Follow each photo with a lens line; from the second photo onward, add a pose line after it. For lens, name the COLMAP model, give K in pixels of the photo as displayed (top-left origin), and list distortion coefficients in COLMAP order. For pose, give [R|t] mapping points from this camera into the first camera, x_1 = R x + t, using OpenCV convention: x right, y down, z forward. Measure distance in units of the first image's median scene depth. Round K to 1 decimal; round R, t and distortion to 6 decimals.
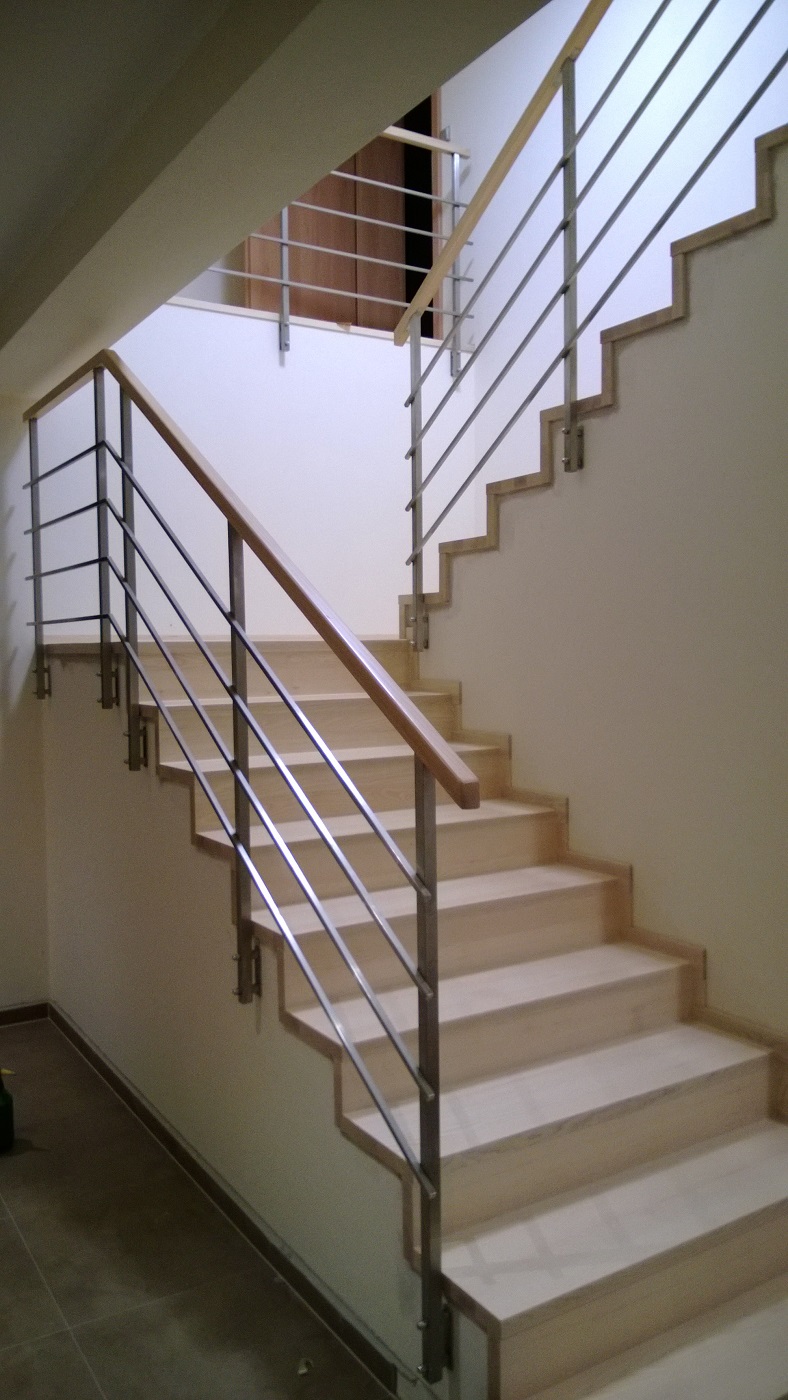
lens RADIAL K [[1074.7, 0, 394.0], [0, 1074.7, 700.0], [0, 0, 1]] dist [0.003241, -0.098997]
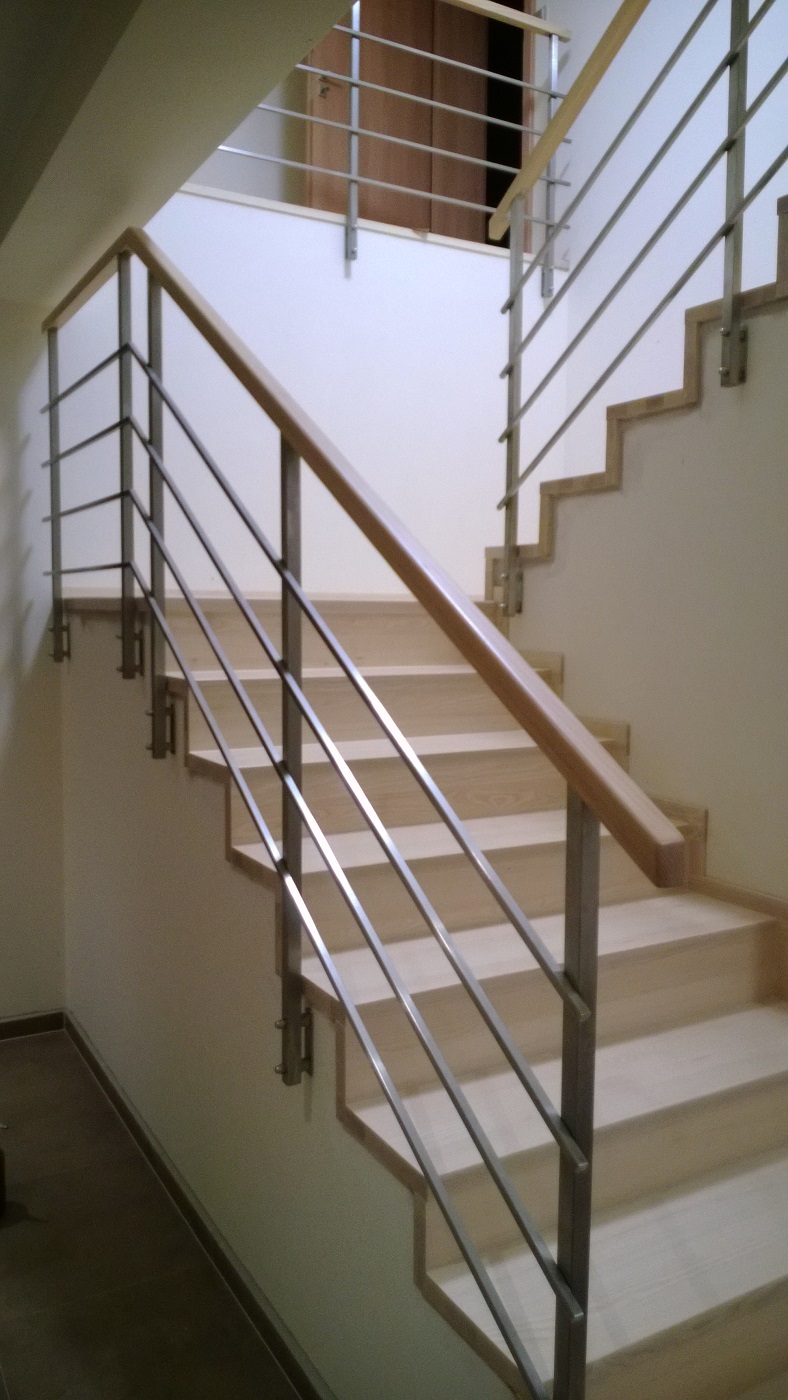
lens RADIAL K [[1065.5, 0, 394.0], [0, 1065.5, 700.0], [0, 0, 1]] dist [-0.035185, -0.002896]
pose [[0.998751, 0.025657, -0.042882, -0.033039], [-0.024004, 0.998965, 0.038645, -0.012611], [0.043829, -0.037567, 0.998332, 0.215711]]
